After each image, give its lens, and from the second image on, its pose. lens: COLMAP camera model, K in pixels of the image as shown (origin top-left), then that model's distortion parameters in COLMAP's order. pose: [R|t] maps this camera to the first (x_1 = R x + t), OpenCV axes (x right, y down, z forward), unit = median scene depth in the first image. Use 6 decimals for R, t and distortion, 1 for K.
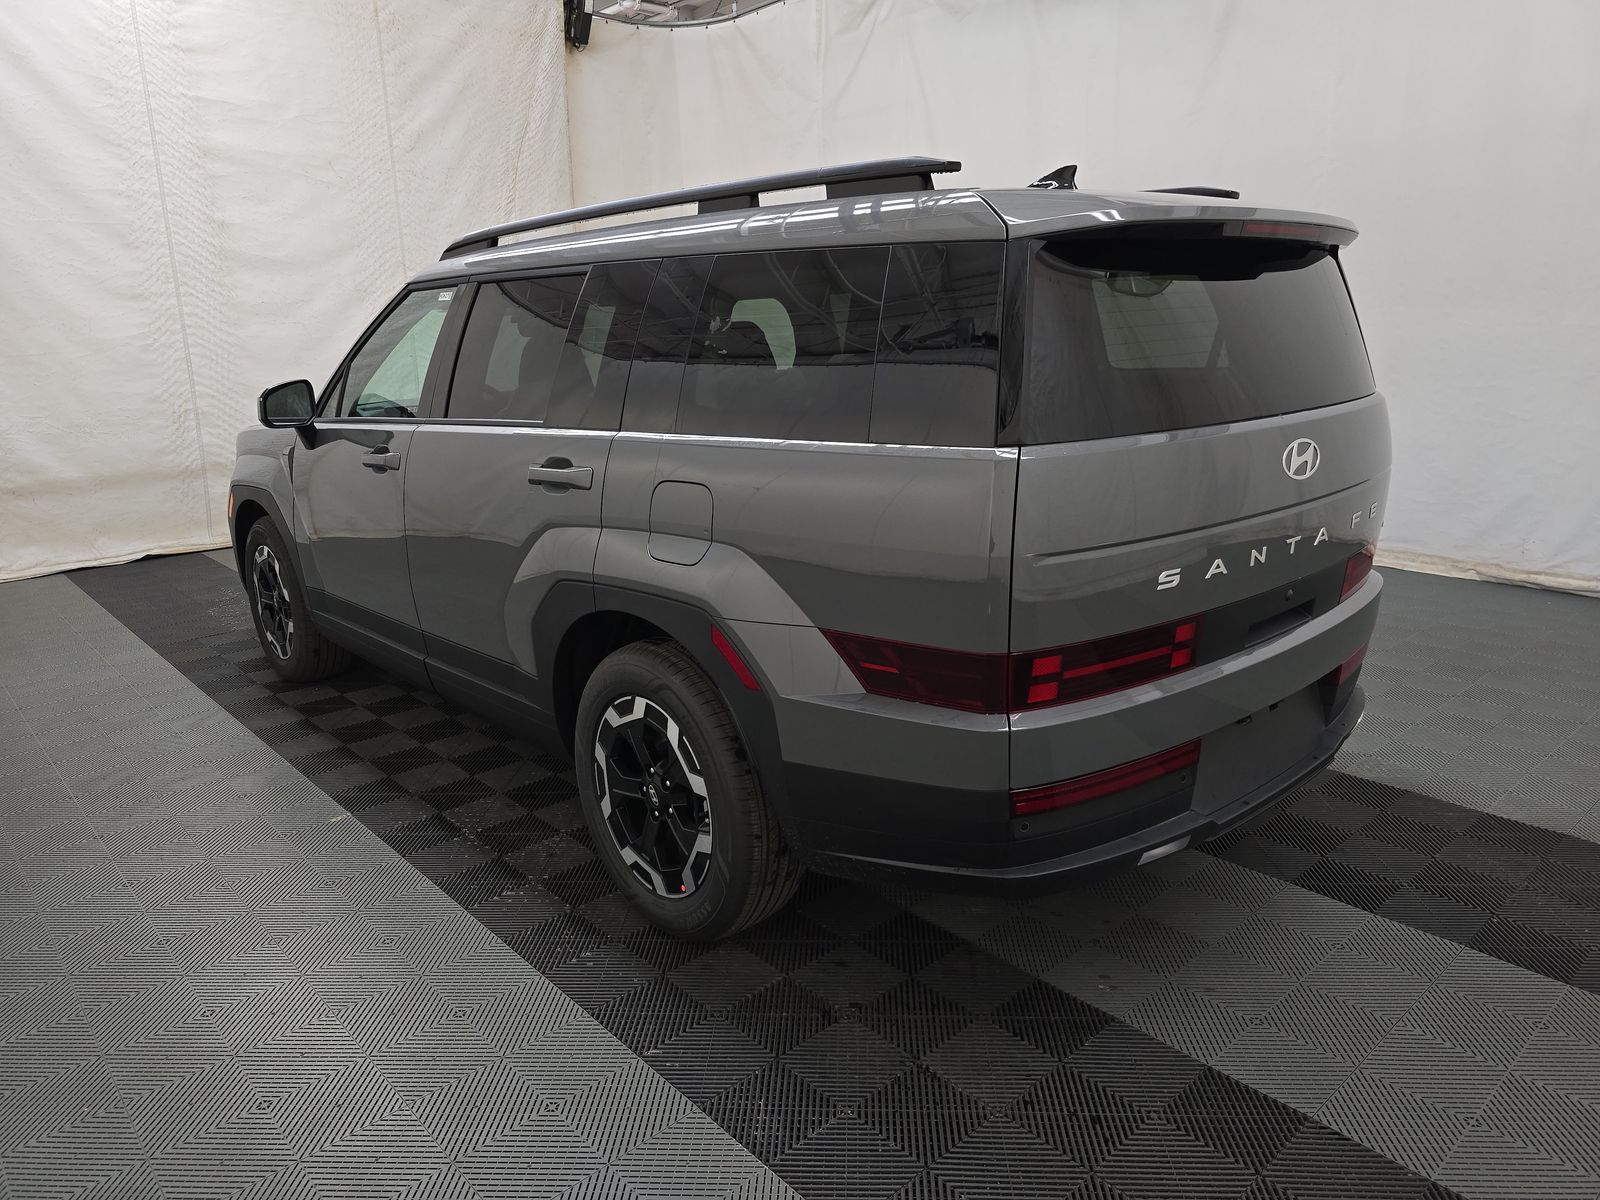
lens RADIAL K [[1109.4, 0, 800.0], [0, 1109.4, 600.0], [0, 0, 1]] dist [0.042470, -0.034215]
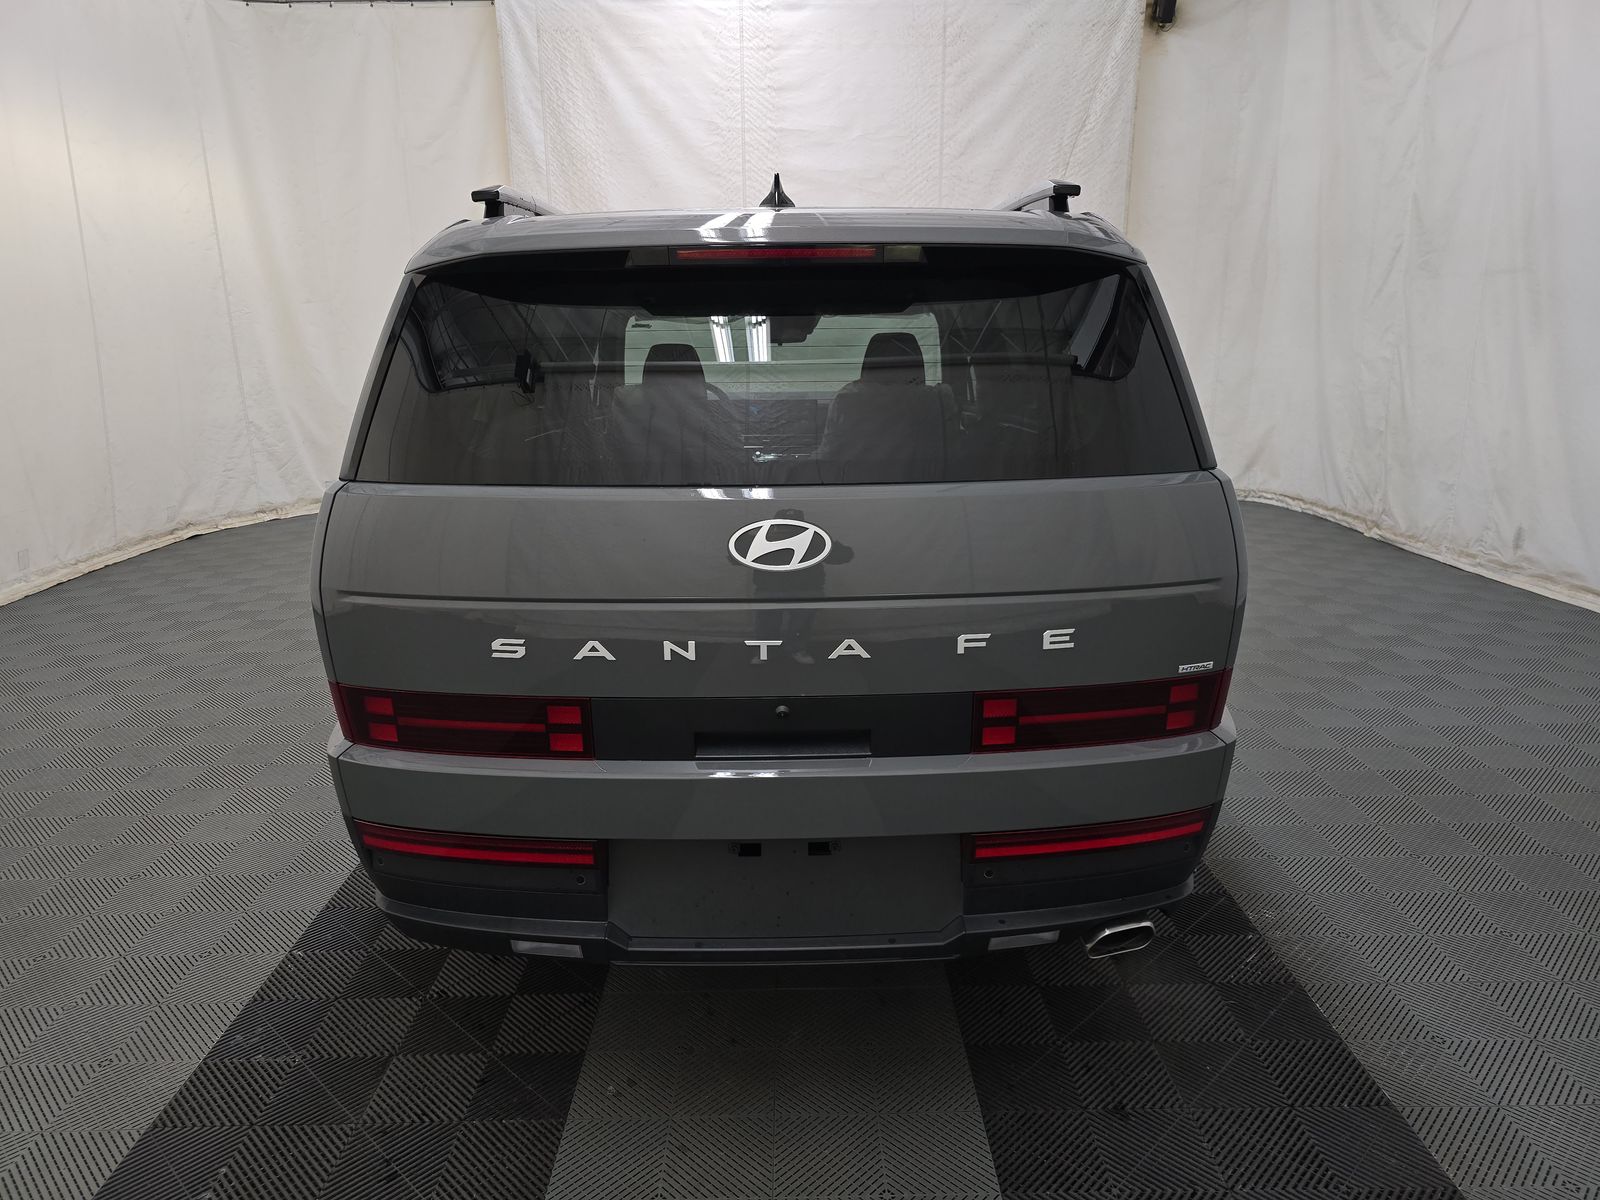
lens RADIAL K [[1109.4, 0, 800.0], [0, 1109.4, 600.0], [0, 0, 1]] dist [0.042470, -0.034215]
pose [[0.749267, 0.176872, -0.638213, 0.323829], [-0.168644, 0.982865, 0.074397, -0.049543], [0.640436, 0.051887, 0.766257, 0.135903]]
